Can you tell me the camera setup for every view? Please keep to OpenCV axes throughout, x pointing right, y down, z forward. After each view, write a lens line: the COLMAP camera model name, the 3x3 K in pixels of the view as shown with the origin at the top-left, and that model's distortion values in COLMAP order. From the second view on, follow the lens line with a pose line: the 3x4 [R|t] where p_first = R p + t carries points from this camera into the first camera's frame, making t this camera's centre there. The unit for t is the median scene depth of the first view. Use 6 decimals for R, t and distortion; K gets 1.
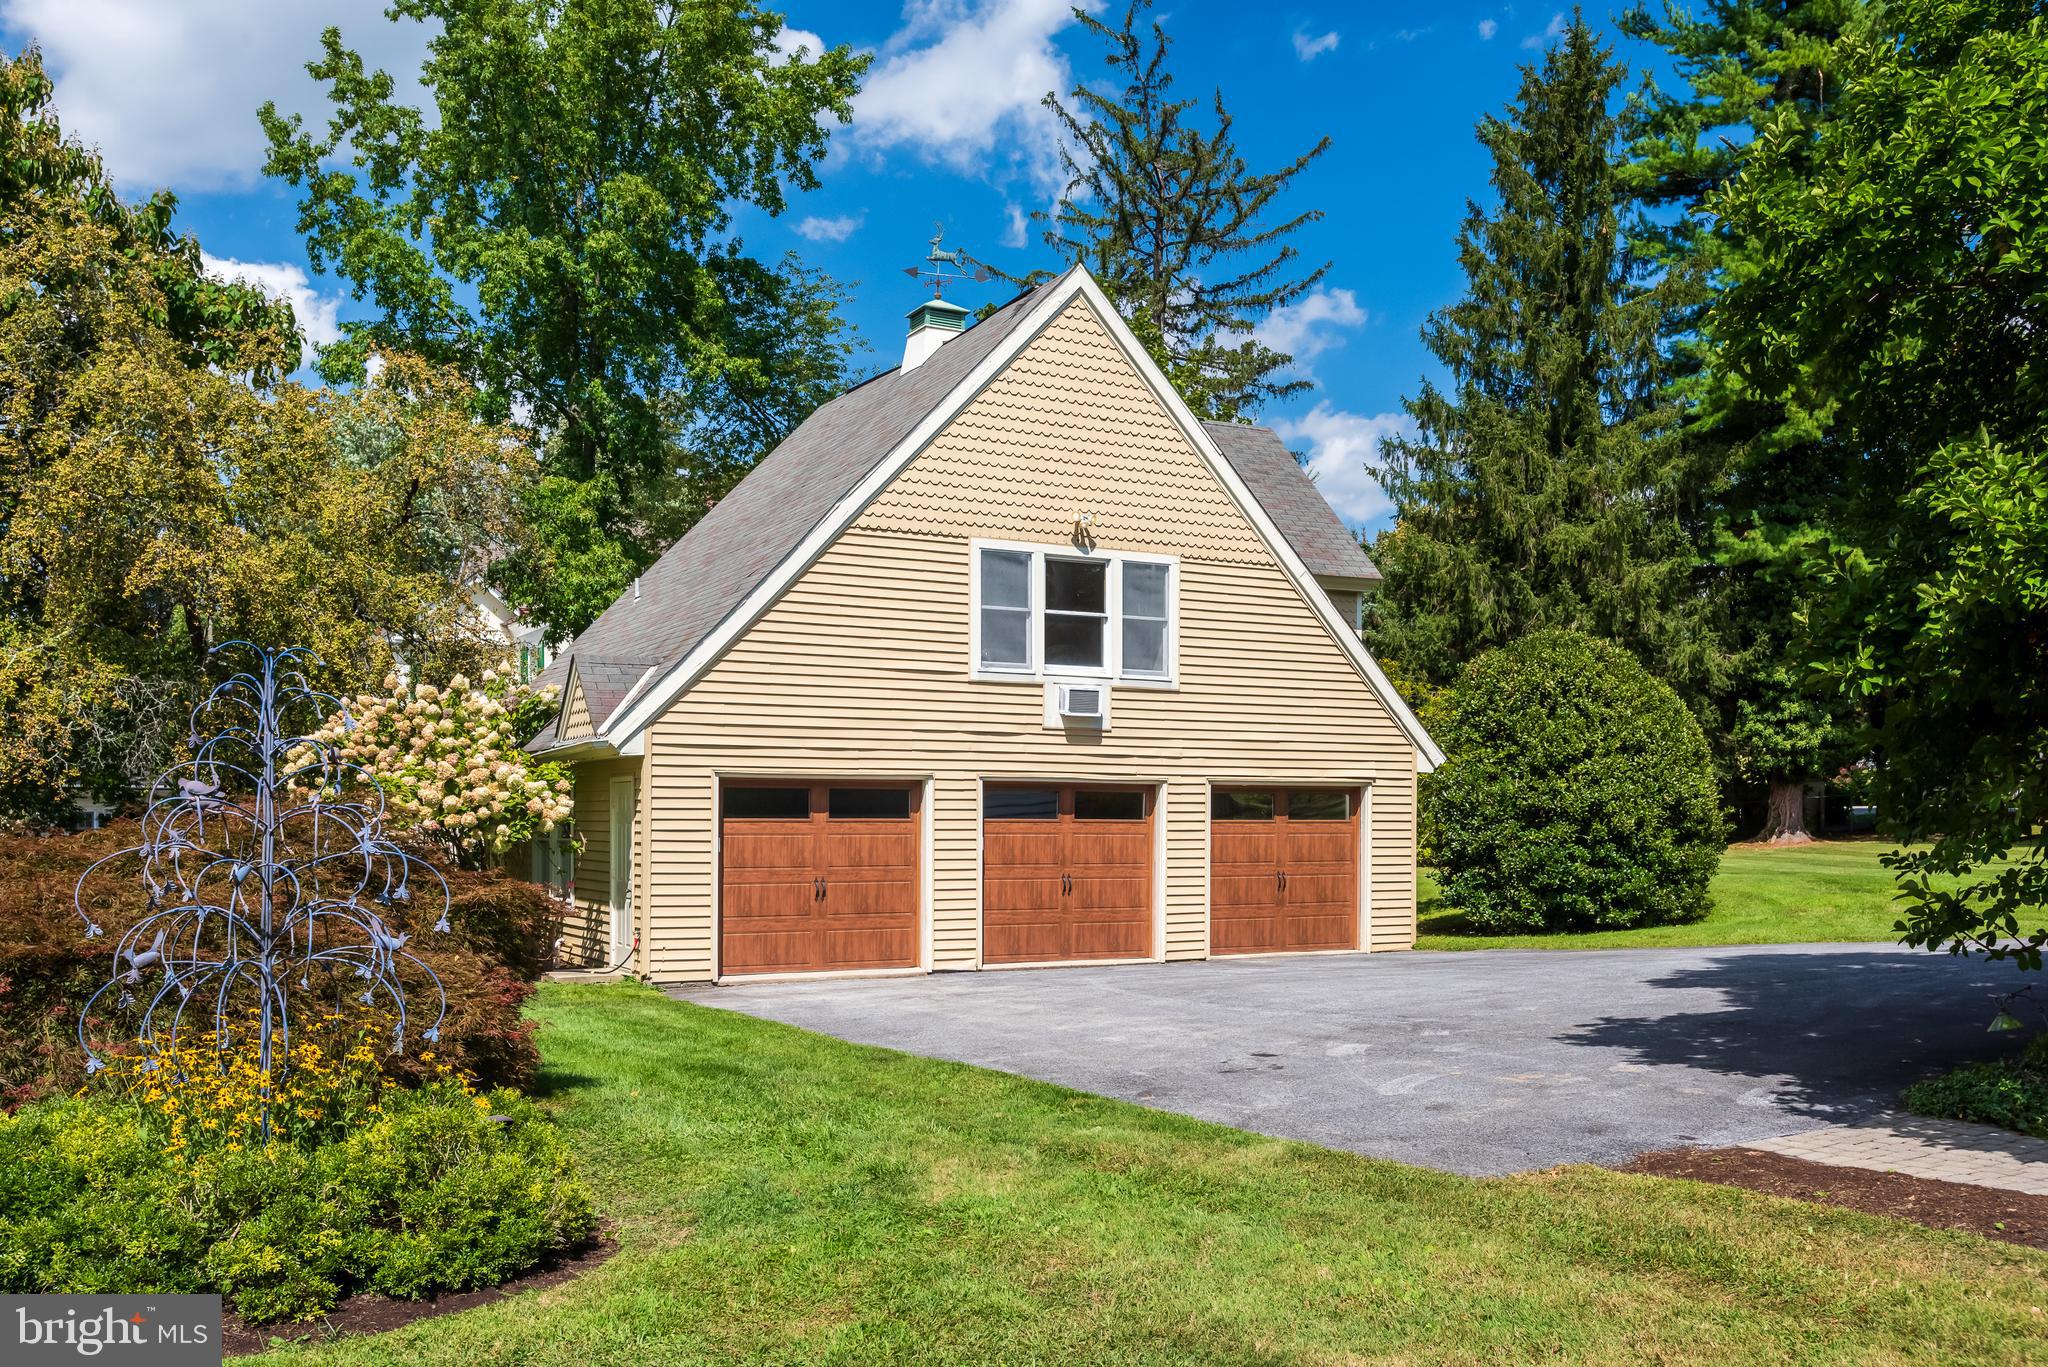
lens RADIAL K [[1773.8, 0, 1024.4], [0, 1773.8, 684.5], [0, 0, 1]] dist [0.002698, 0.001198]
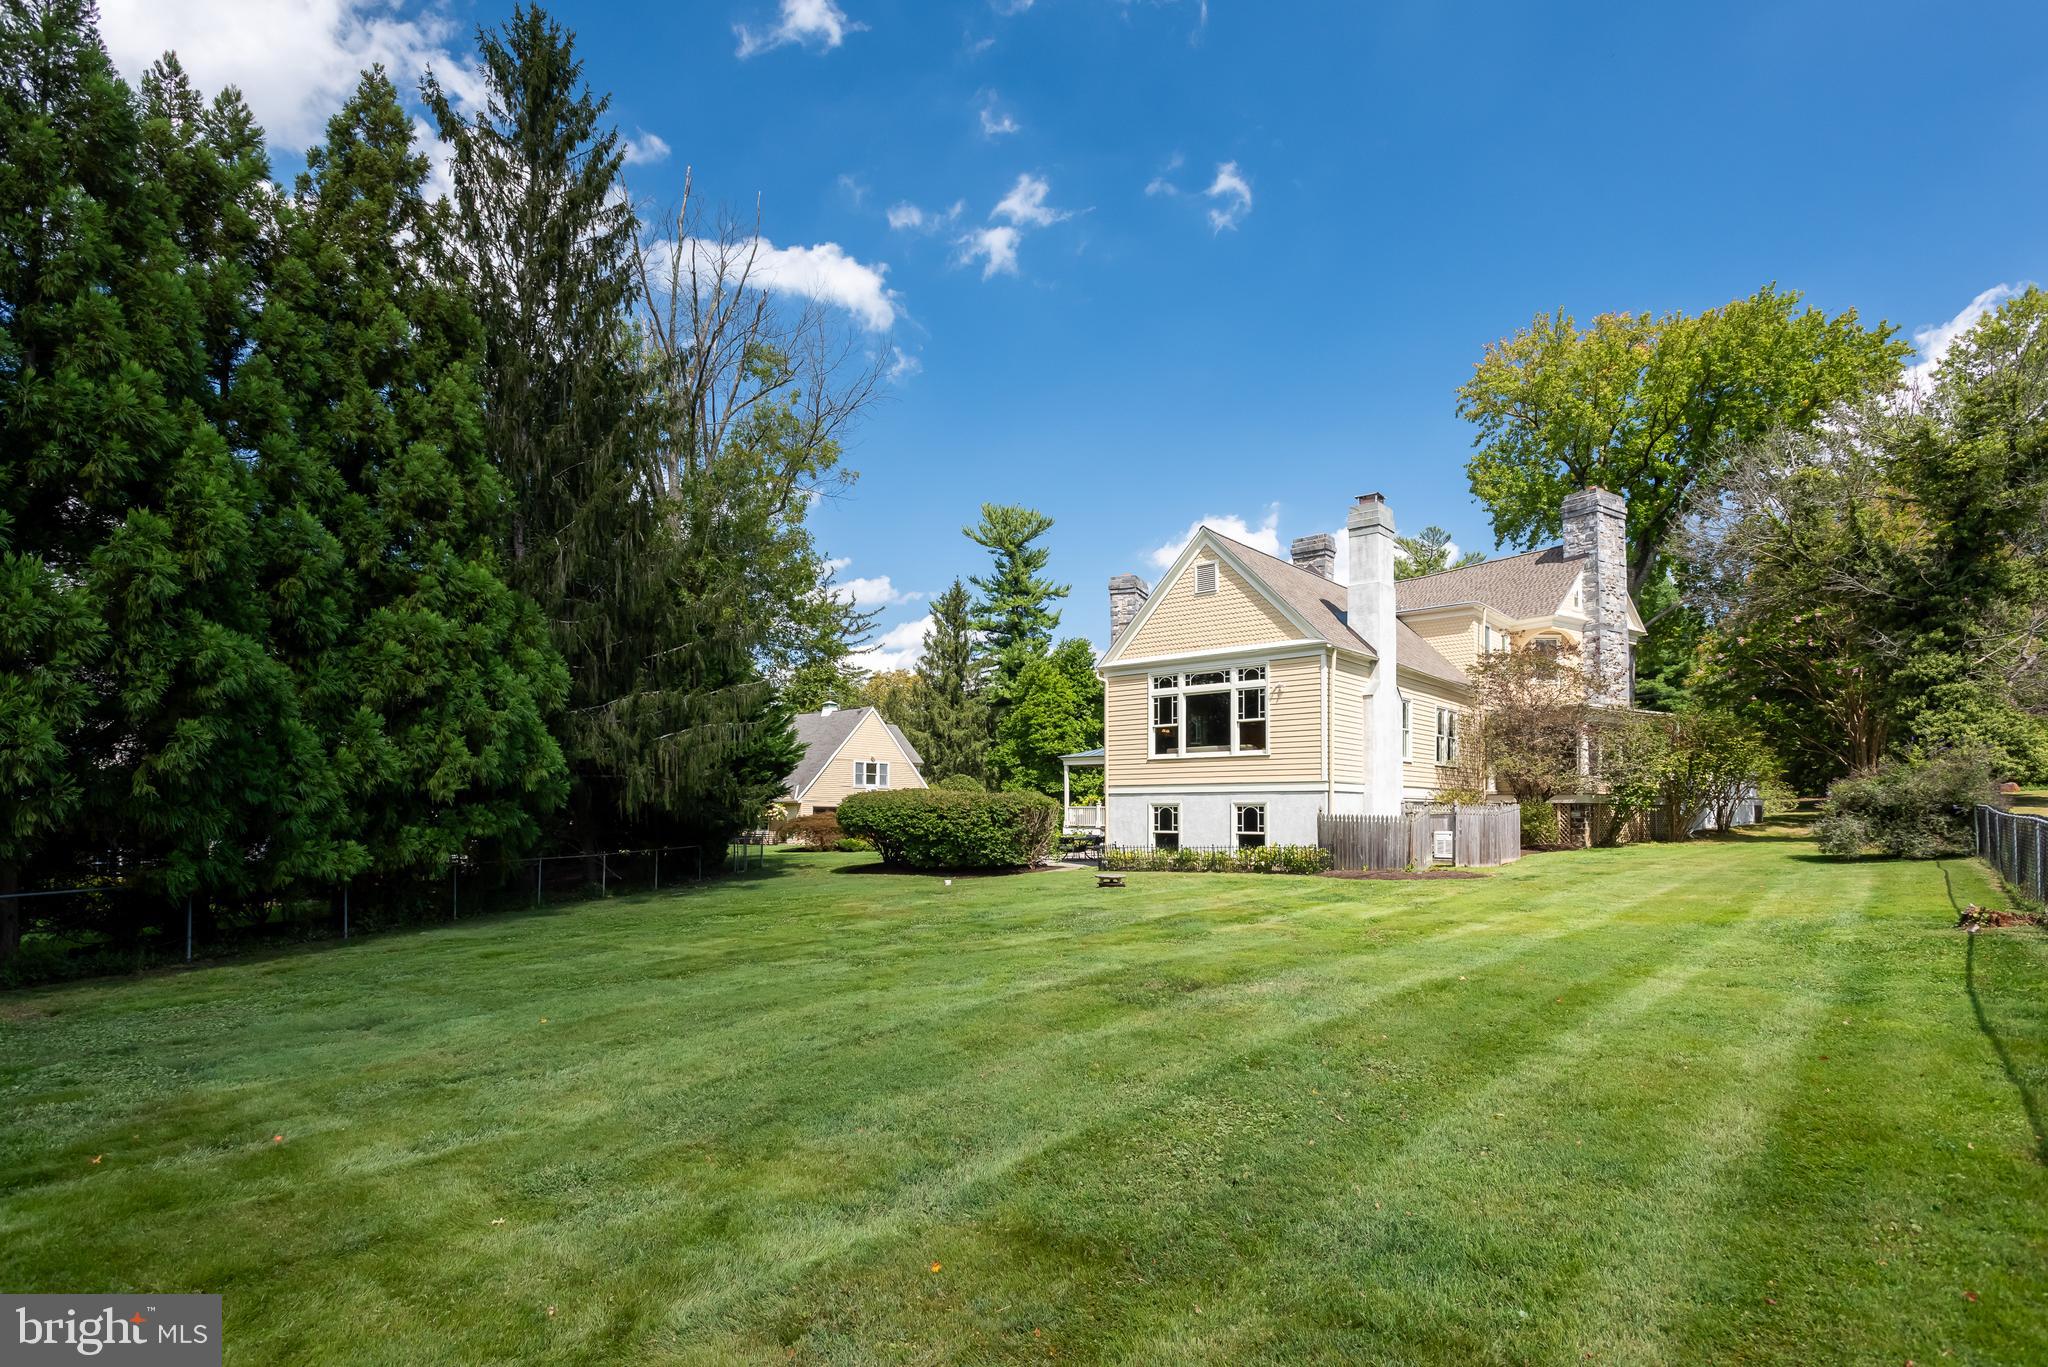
lens RADIAL K [[1124.6, 0, 1023.1], [0, 1124.6, 686.3], [0, 0, 1]] dist [-0.000124, -0.000001]
pose [[0.930650, 0.011228, 0.365738, -0.374888], [0.007072, 0.998790, -0.048658, -0.065414], [-0.365842, 0.047870, 0.929445, -1.088673]]
